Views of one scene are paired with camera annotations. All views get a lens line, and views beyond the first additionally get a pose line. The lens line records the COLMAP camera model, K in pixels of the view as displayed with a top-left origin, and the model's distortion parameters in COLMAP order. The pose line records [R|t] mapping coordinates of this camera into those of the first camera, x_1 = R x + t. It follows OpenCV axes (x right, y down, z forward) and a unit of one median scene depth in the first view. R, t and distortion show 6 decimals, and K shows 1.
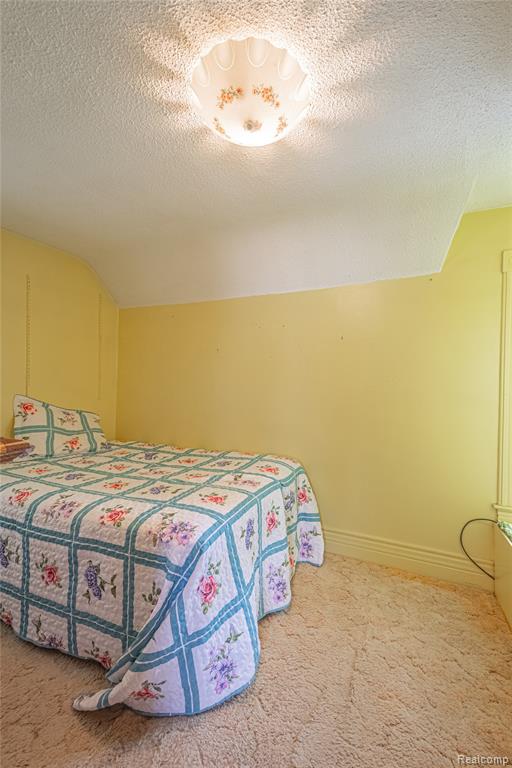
lens RADIAL K [[335.0, 0, 256.0], [0, 335.0, 384.0], [0, 0, 1]] dist [0.016125, -0.005073]
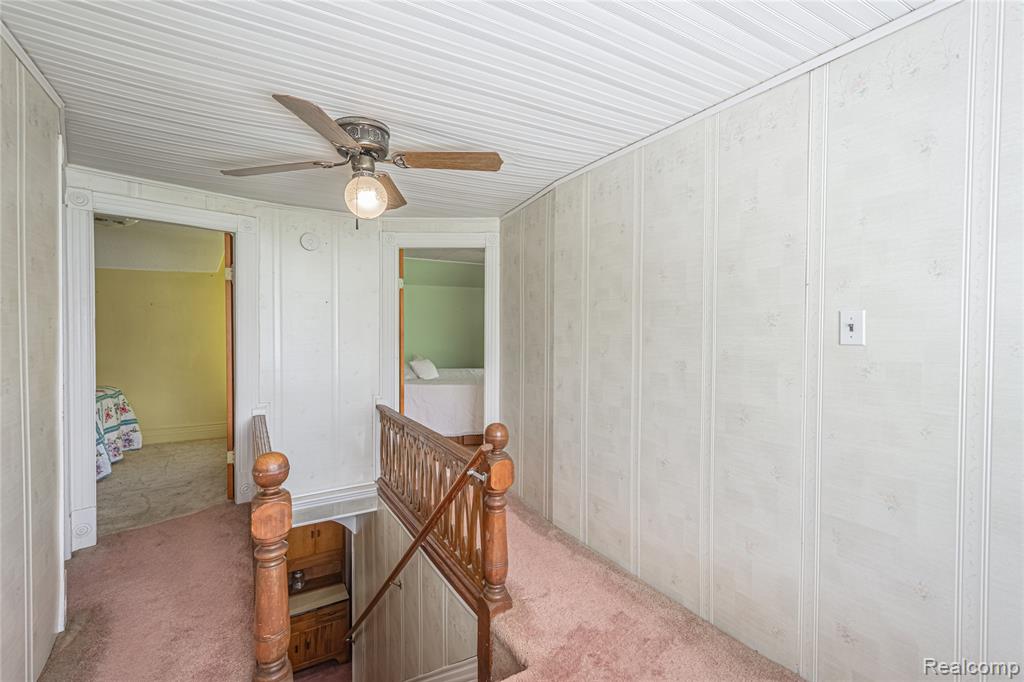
lens RADIAL K [[446.6, 0, 511.2], [0, 446.6, 338.7], [0, 0, 1]] dist [0.016125, -0.005073]
pose [[0.573064, -0.029791, 0.818969, -0.753546], [0.015406, 0.999554, 0.025579, -0.013263], [-0.819366, -0.002041, 0.573268, -2.346288]]
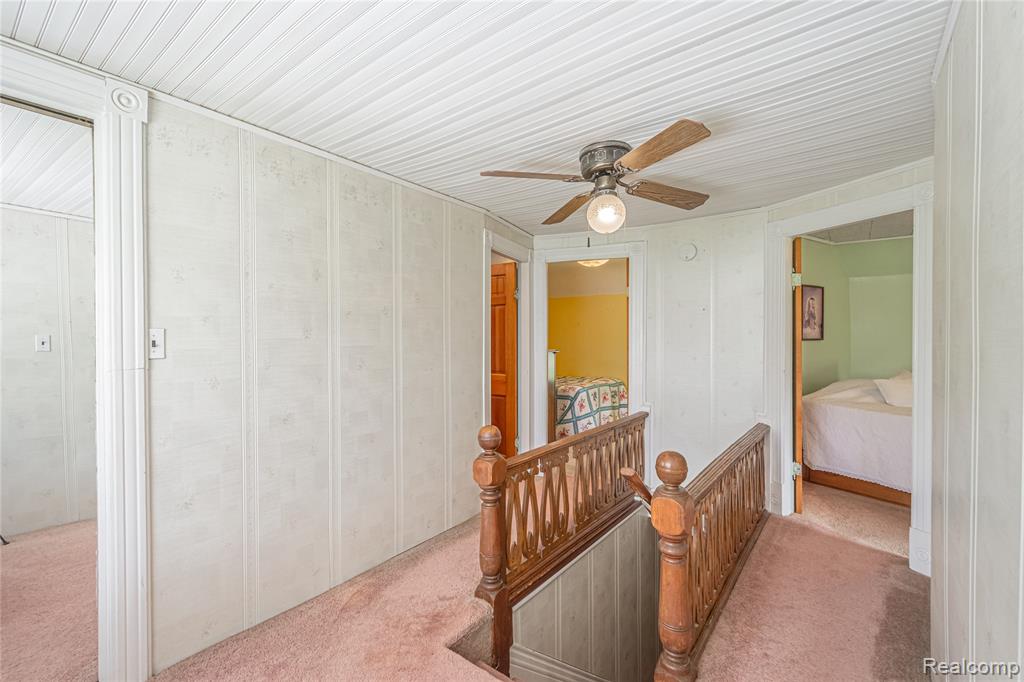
lens RADIAL K [[446.6, 0, 511.2], [0, 446.6, 338.7], [0, 0, 1]] dist [0.016125, -0.005073]
pose [[0.973632, -0.012098, -0.227804, 0.151437], [0.010079, 0.999899, -0.010022, 0.003288], [0.227902, 0.007461, 0.973656, -2.692178]]
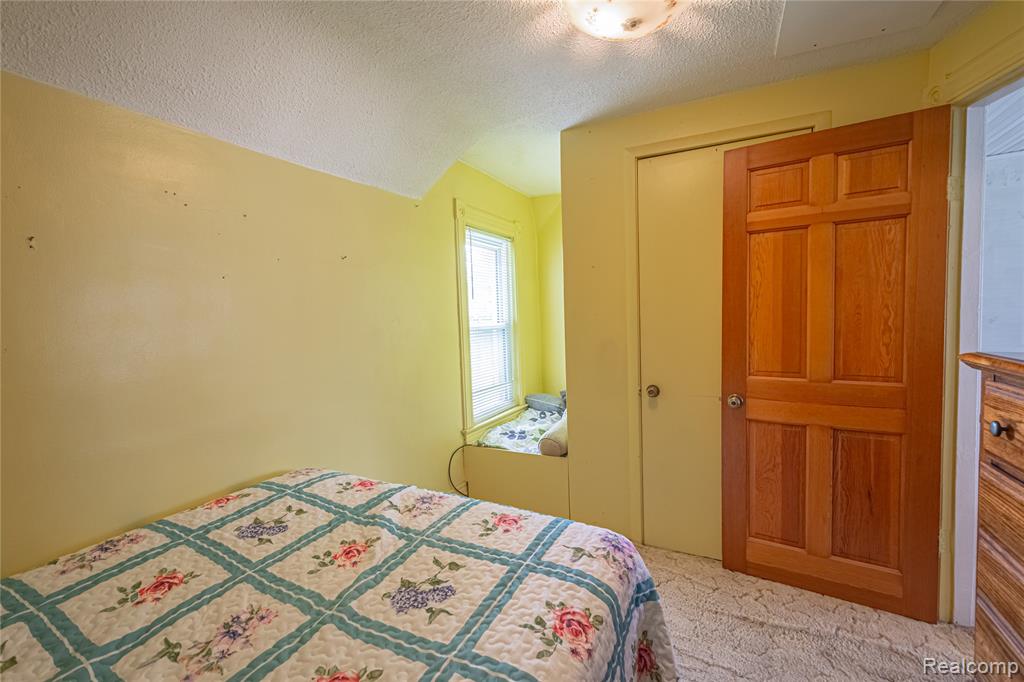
lens RADIAL K [[446.6, 0, 511.2], [0, 446.6, 338.7], [0, 0, 1]] dist [0.016125, -0.005073]
pose [[0.061445, -0.066104, 0.995919, -0.901306], [0.041001, 0.997129, 0.063654, -0.034304], [-0.997268, 0.036922, 0.063979, 0.928793]]
